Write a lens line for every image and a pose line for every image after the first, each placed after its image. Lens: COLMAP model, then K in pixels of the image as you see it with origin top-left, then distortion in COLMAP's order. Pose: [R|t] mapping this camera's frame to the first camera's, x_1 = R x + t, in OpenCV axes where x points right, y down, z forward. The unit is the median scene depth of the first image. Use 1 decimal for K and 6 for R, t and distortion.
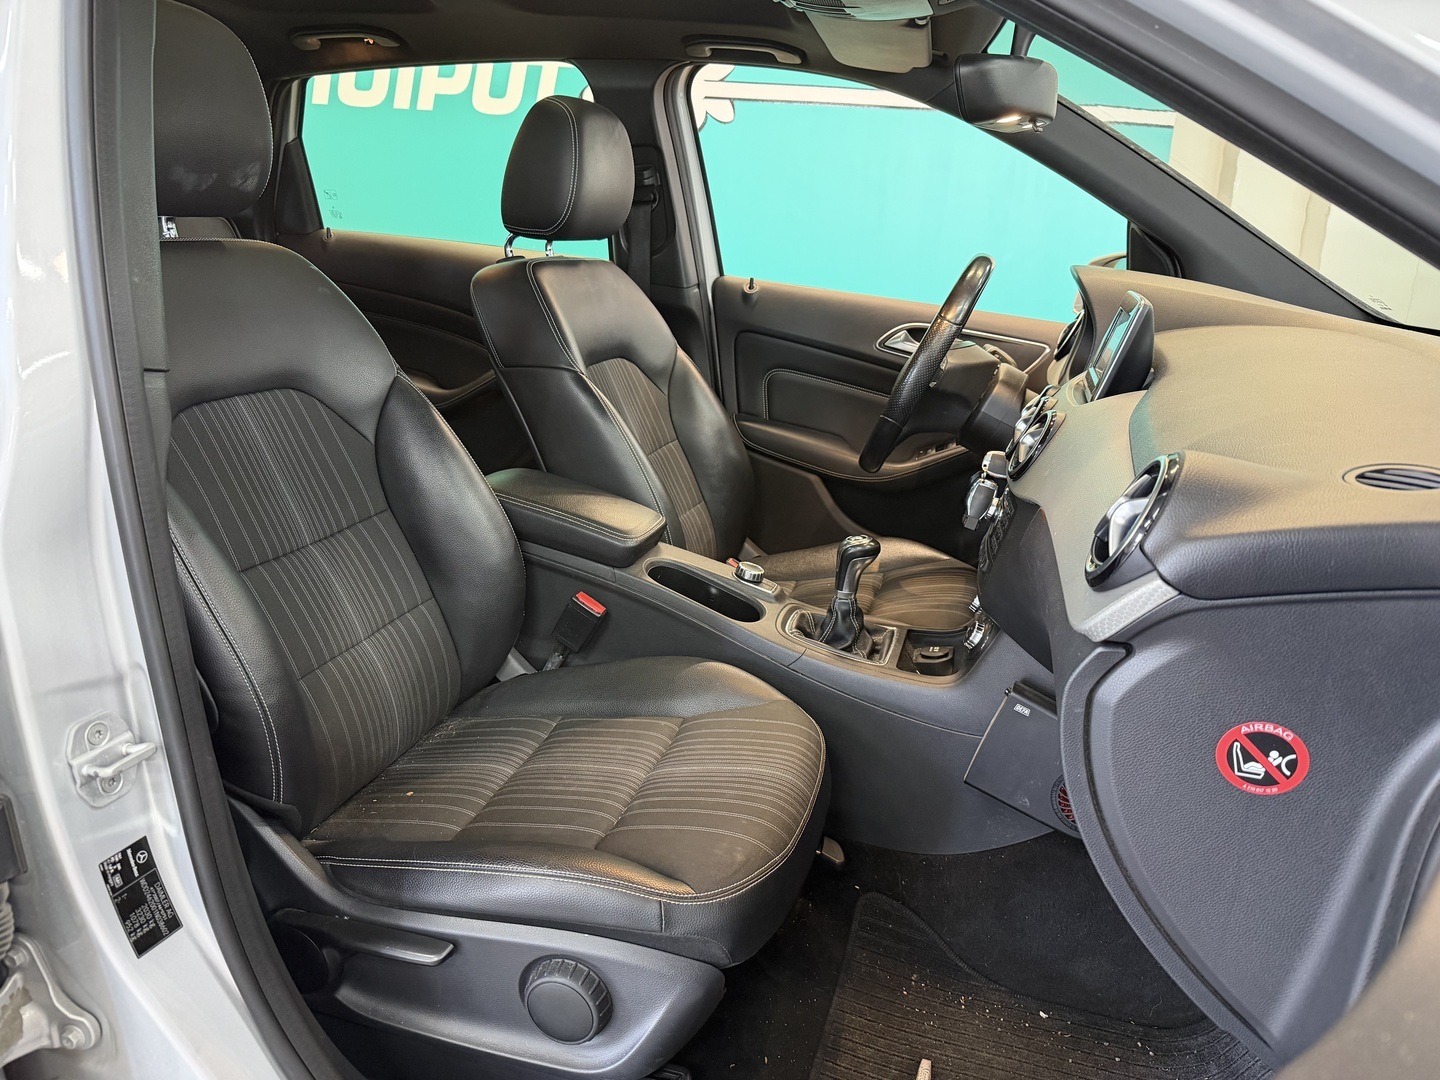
lens RADIAL K [[993.7, 0, 720.0], [0, 993.7, 540.0], [0, 0, 1]] dist [0.071769, -0.087785]
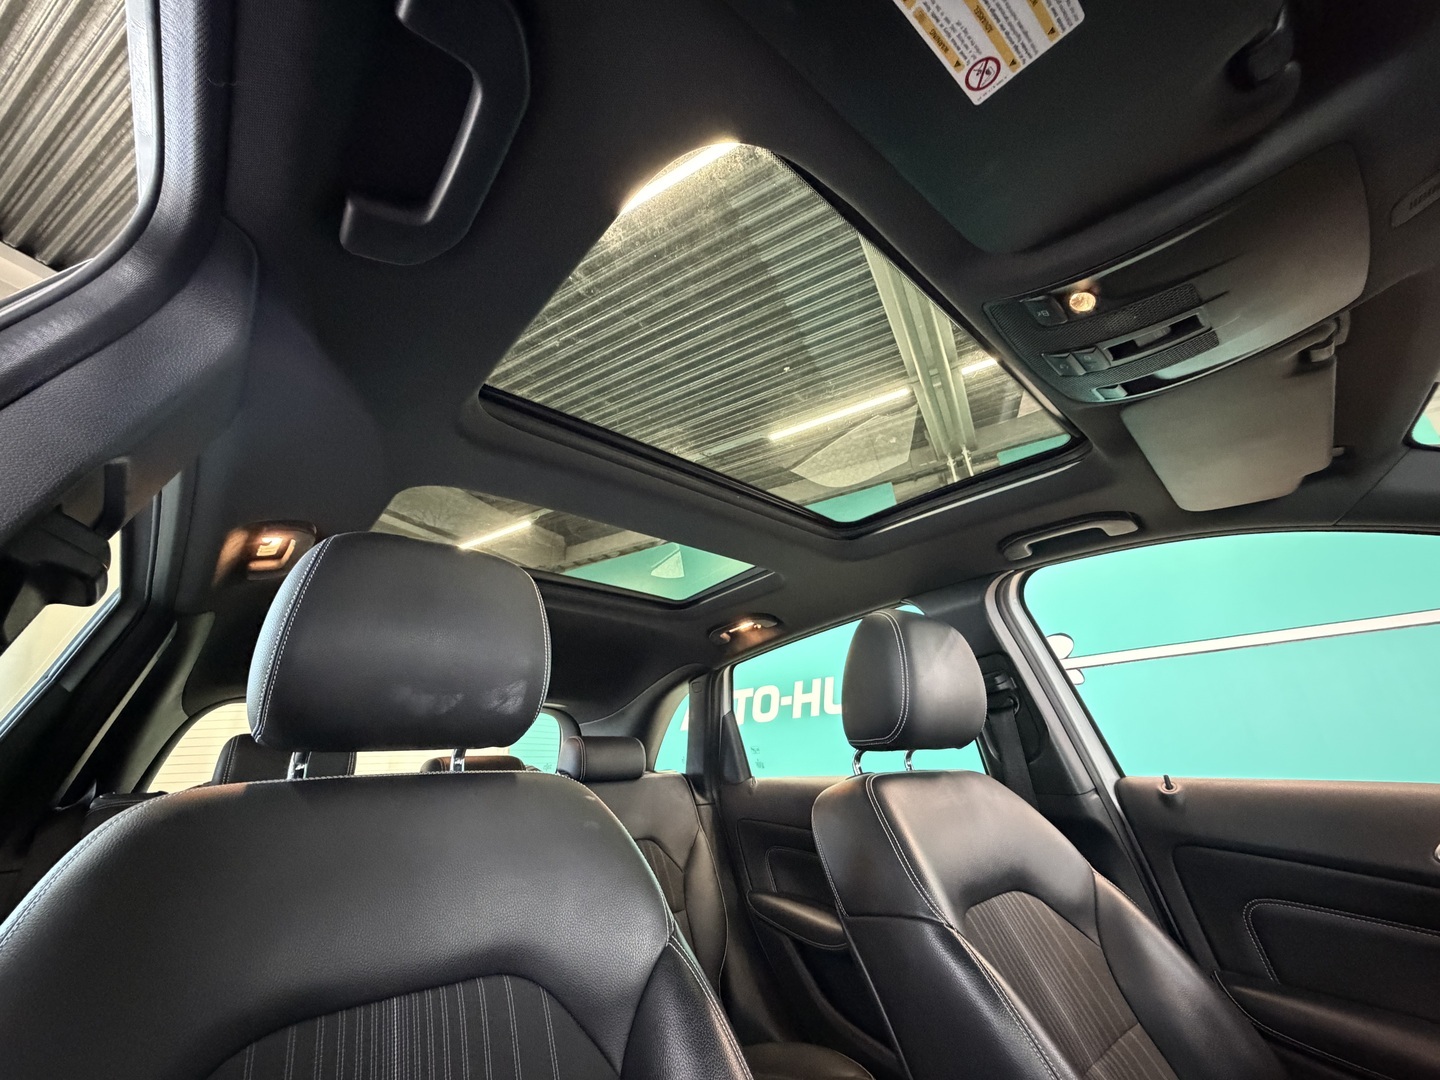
lens RADIAL K [[567.6, 0, 720.0], [0, 567.6, 540.0], [0, 0, 1]] dist [-0.001579, -0.000011]
pose [[0.843678, -0.297535, -0.446856, -0.015037], [-0.067827, 0.766621, -0.638507, -0.101163], [0.532547, 0.569004, 0.626601, 0.468598]]
